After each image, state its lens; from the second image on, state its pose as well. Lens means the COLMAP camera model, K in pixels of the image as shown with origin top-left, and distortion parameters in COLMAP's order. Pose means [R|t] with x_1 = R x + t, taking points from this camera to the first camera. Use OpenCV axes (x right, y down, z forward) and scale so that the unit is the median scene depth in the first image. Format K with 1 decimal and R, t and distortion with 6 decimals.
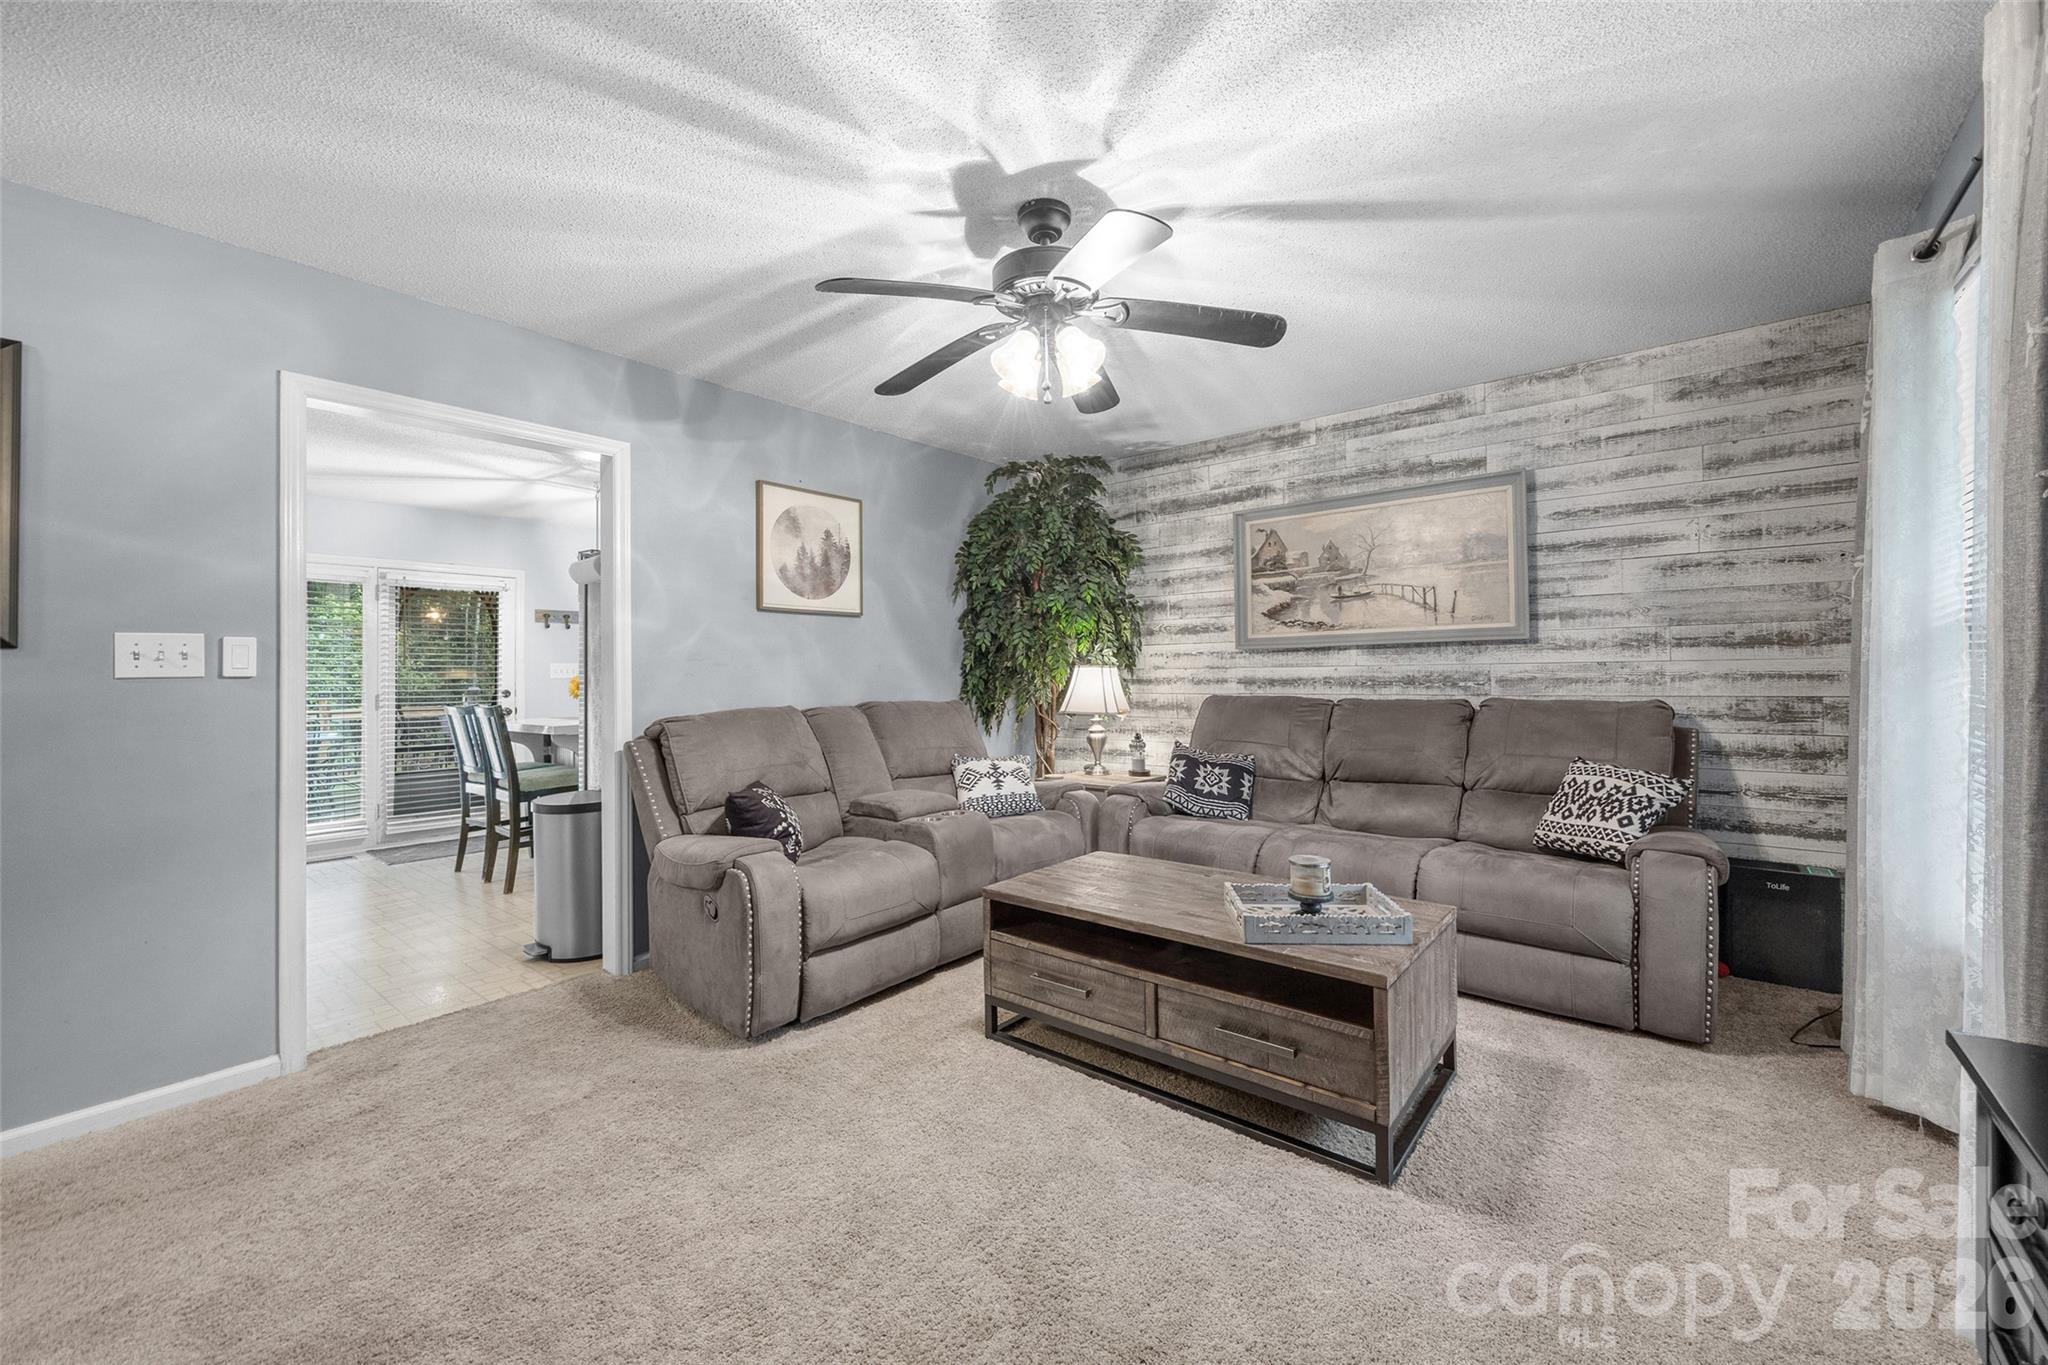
lens RADIAL K [[797.4, 0, 1014.4], [0, 797.4, 669.1], [0, 0, 1]] dist [-0.004062, 0.001196]
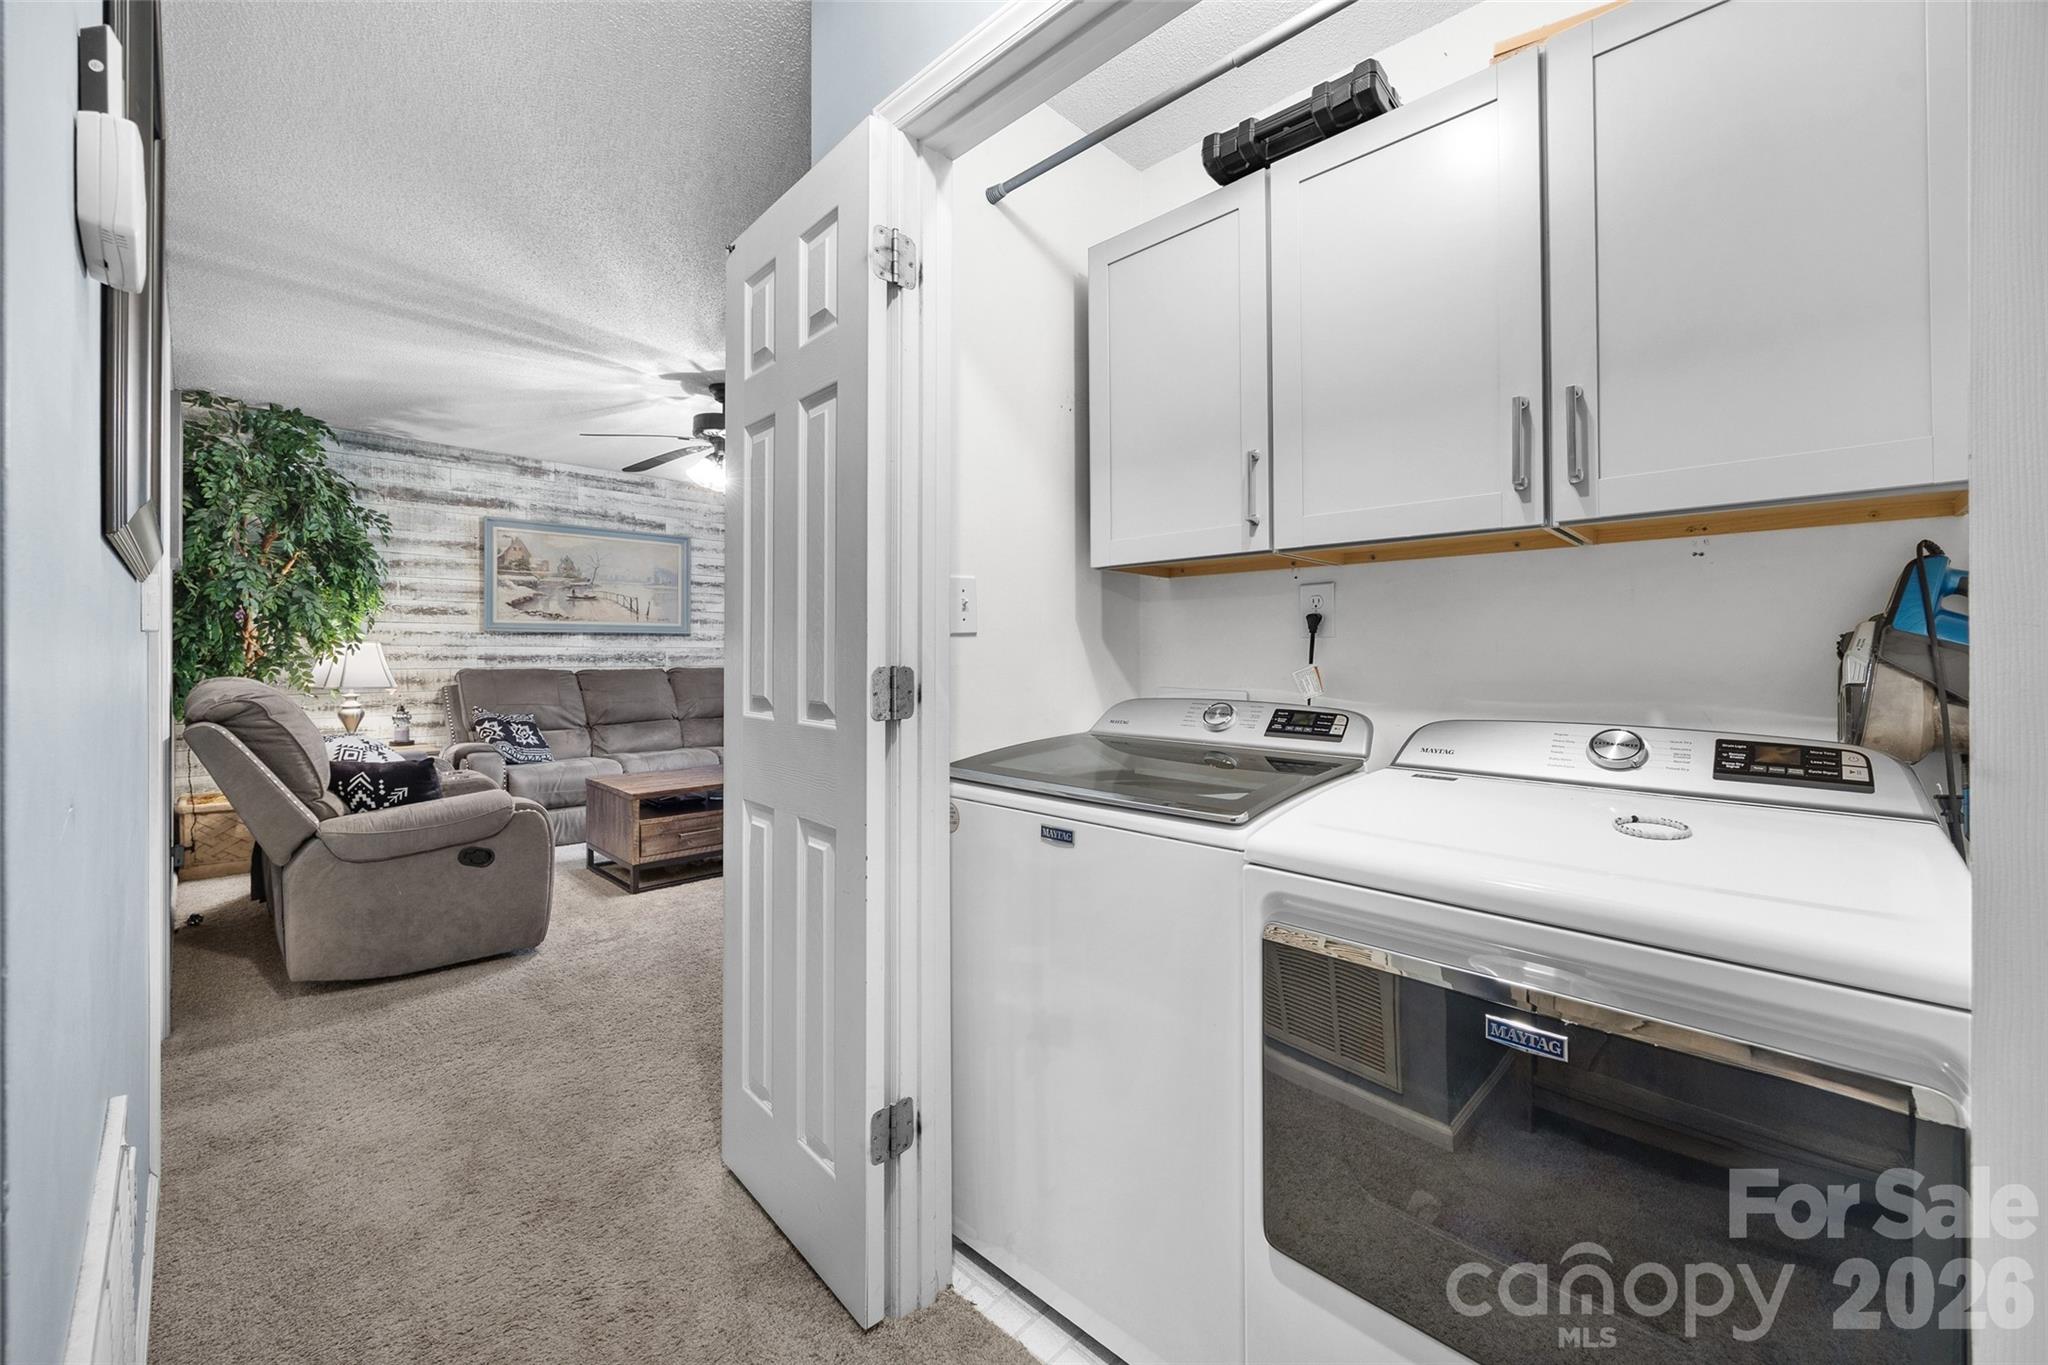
lens RADIAL K [[797.4, 0, 1002.0], [0, 797.4, 662.1], [0, 0, 1]] dist [-0.004062, 0.001196]
pose [[0.089930, 0.001637, 0.995947, -0.976569], [-0.009077, 0.999958, -0.000824, 0.018674], [-0.995907, -0.008966, 0.089941, 0.135021]]
